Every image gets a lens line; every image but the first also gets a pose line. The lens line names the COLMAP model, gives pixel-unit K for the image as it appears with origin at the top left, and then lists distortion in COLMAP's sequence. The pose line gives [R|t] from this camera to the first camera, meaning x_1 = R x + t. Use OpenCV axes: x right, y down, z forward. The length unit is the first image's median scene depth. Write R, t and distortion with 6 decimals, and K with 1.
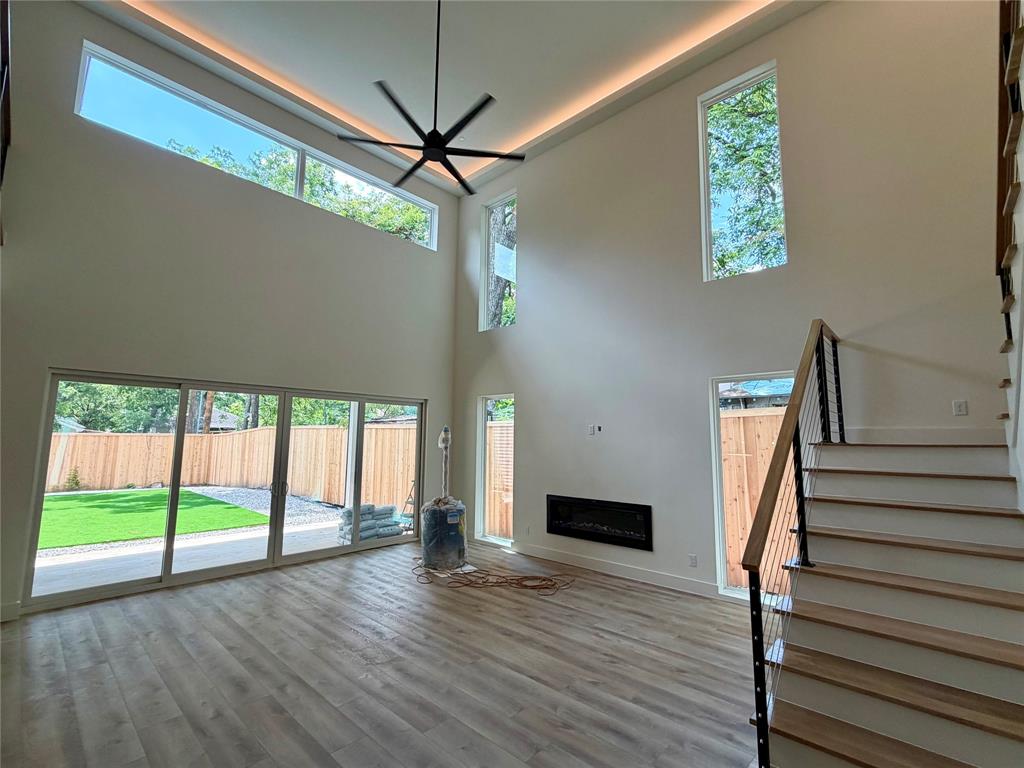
lens RADIAL K [[459.8, 0, 511.1], [0, 459.8, 382.8], [0, 0, 1]] dist [0.001017, 0.000207]
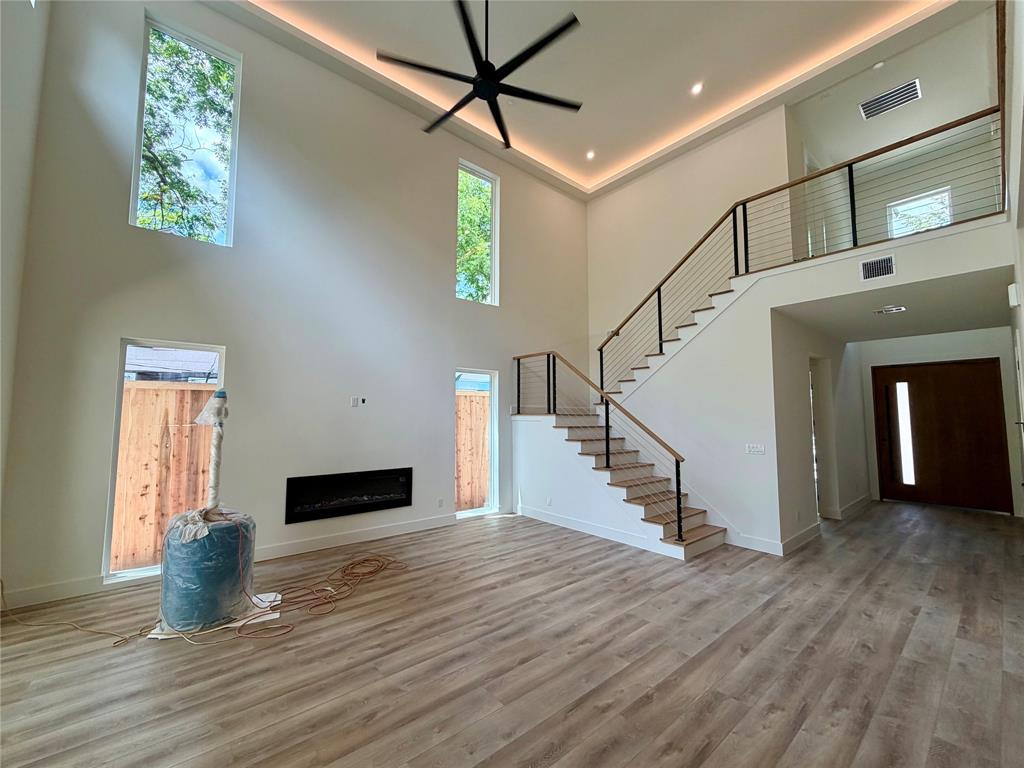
lens RADIAL K [[410.2, 0, 510.6], [0, 410.2, 387.0], [0, 0, 1]] dist [0.000398, -0.000178]
pose [[0.123264, 0.062297, 0.990417, -0.787751], [-0.124699, 0.991089, -0.046819, 0.087147], [-0.984508, -0.117733, 0.129934, 0.694729]]
